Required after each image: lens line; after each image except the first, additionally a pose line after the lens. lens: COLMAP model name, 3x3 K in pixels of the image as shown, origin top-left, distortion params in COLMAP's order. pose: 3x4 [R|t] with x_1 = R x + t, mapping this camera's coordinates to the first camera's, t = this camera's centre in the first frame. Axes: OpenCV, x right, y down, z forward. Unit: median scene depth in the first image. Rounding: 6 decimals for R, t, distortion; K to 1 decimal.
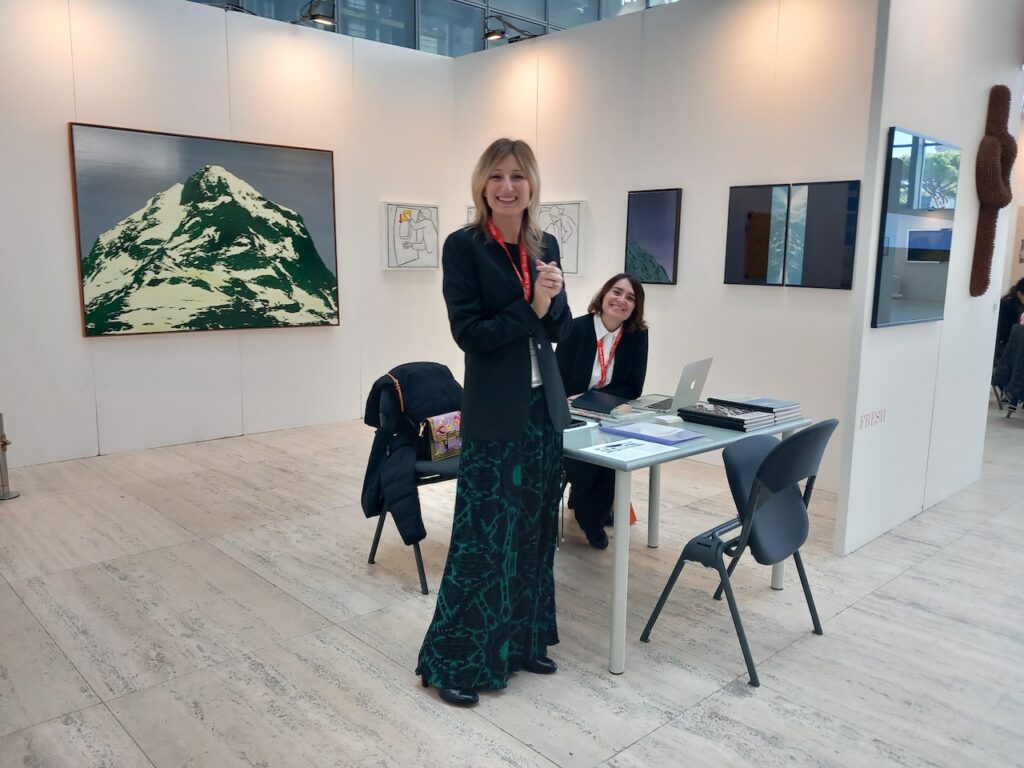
lens RADIAL K [[814.0, 0, 512.0], [0, 814.0, 384.0], [0, 0, 1]] dist [0.002102, 0.007220]
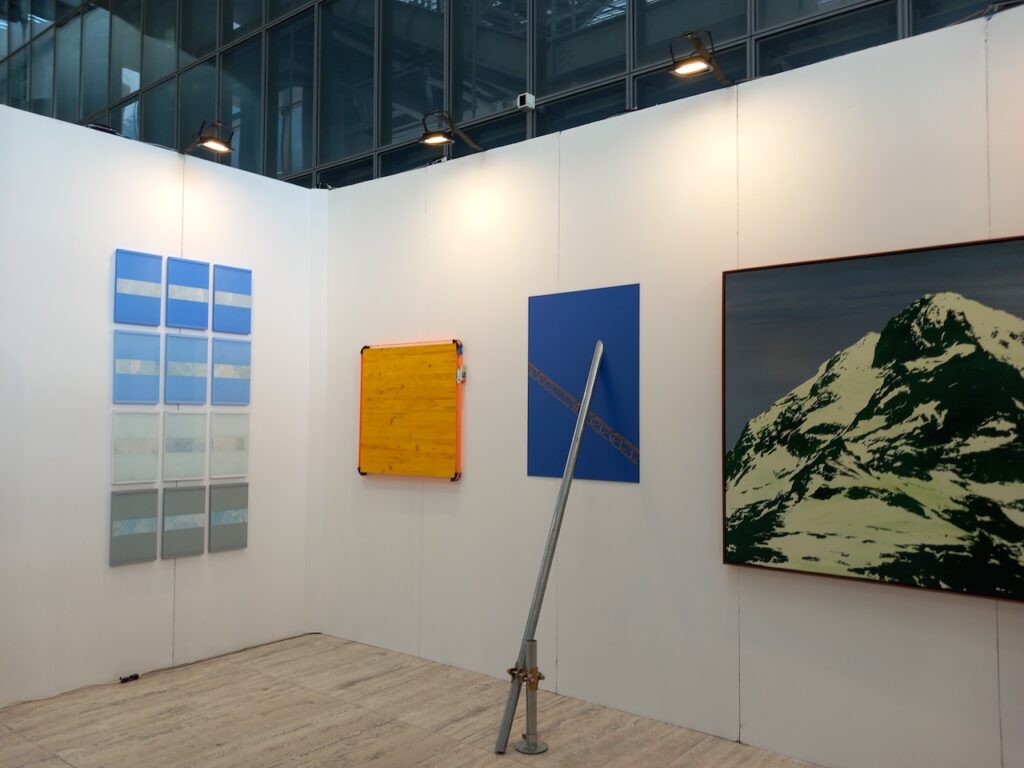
lens RADIAL K [[814.0, 0, 512.0], [0, 814.0, 384.0], [0, 0, 1]] dist [0.002102, 0.007220]
pose [[0.129098, -0.053896, -0.990166, 0.148375], [-0.159075, 0.984465, -0.074326, -0.121394], [0.978789, 0.167106, 0.118519, 0.671457]]
